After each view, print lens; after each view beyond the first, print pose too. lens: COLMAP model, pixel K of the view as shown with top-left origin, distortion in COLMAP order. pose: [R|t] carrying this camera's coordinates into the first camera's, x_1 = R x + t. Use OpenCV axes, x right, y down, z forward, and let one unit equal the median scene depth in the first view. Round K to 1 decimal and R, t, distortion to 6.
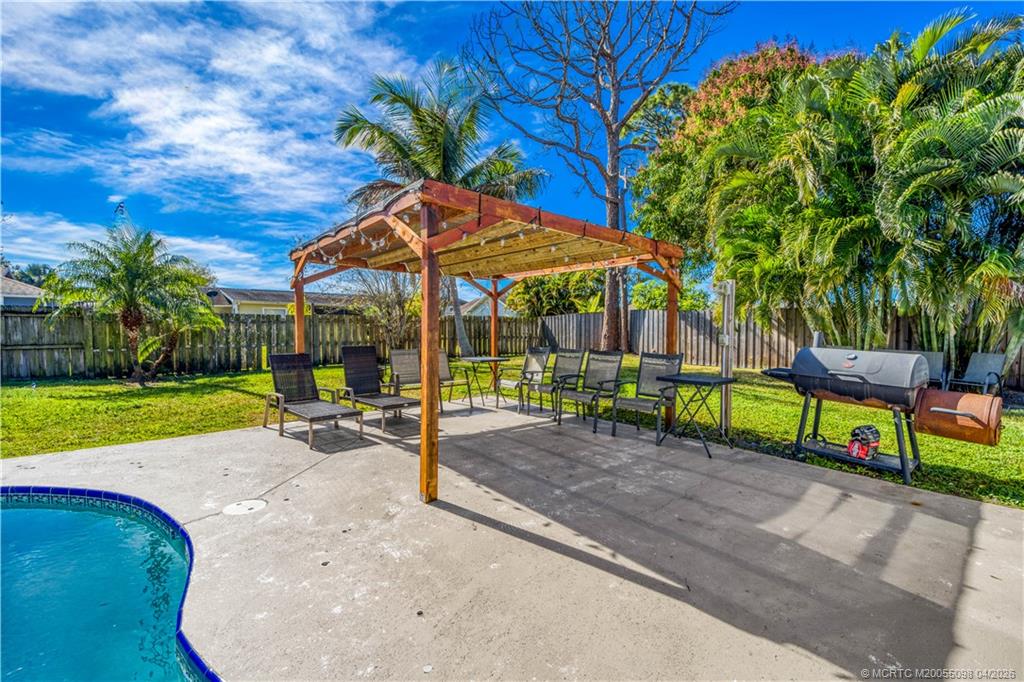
lens RADIAL K [[422.0, 0, 531.4], [0, 422.0, 344.0], [0, 0, 1]] dist [0.000319, -0.003621]
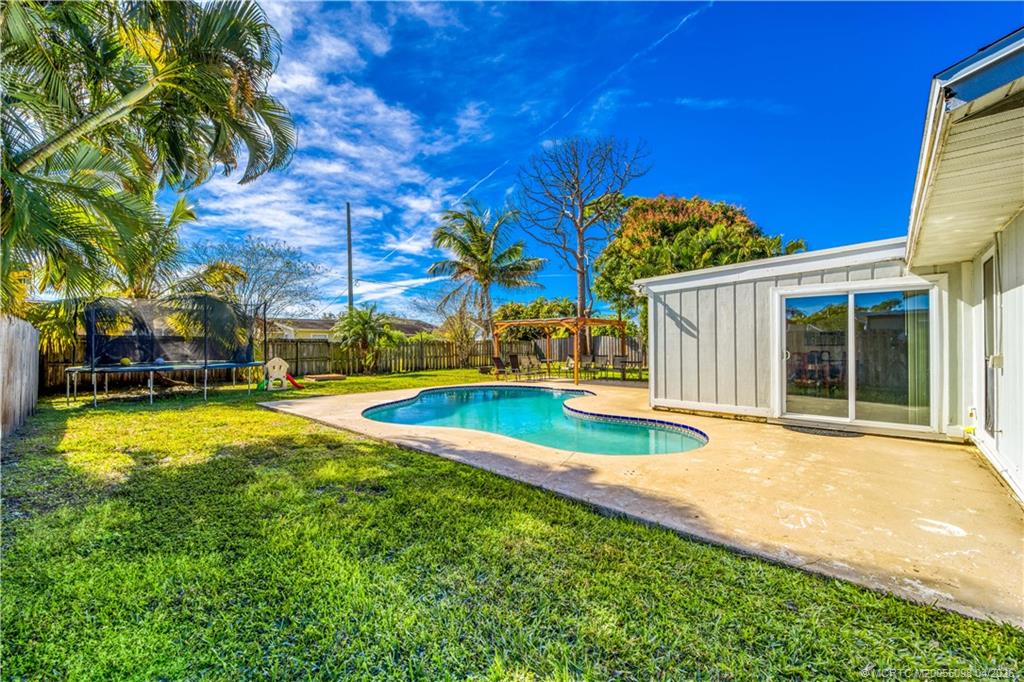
lens RADIAL K [[422.0, 0, 513.4], [0, 422.0, 346.4], [0, 0, 1]] dist [0.000319, -0.003621]
pose [[0.994922, -0.010561, 0.100098, -0.285804], [0.014392, 0.999188, -0.037625, 0.022830], [-0.099619, 0.038875, 0.994266, -0.740334]]
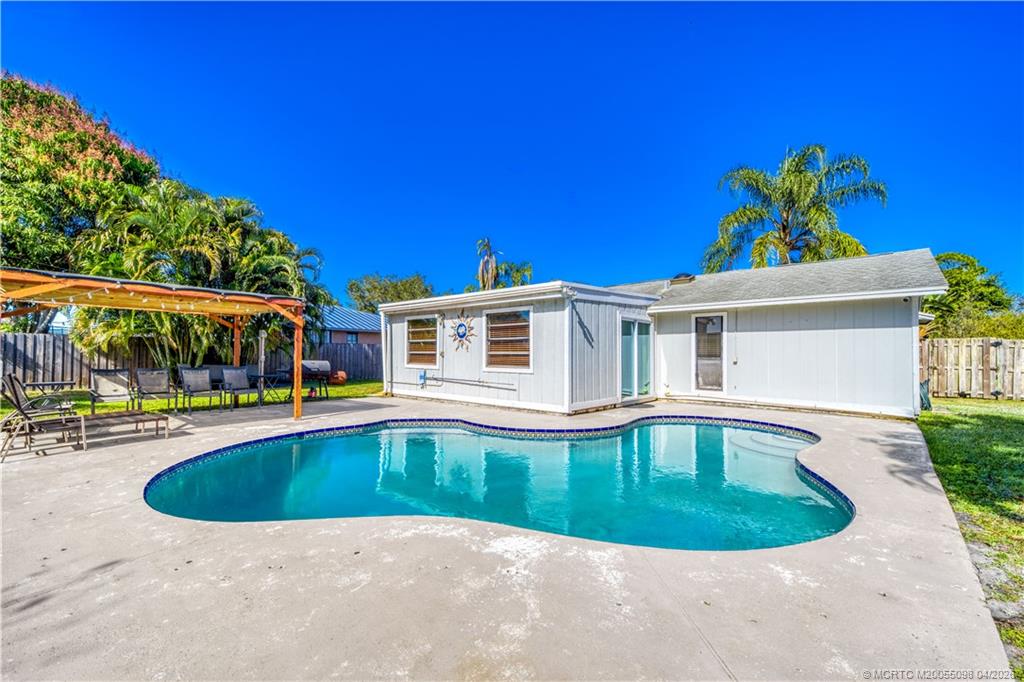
lens RADIAL K [[422.0, 0, 514.0], [0, 422.0, 349.3], [0, 0, 1]] dist [0.000319, -0.003621]
pose [[-0.127768, 0.005461, 0.991789, -0.622190], [0.034390, 0.999408, -0.001073, -0.003718], [-0.991208, 0.033971, -0.127880, 0.024804]]
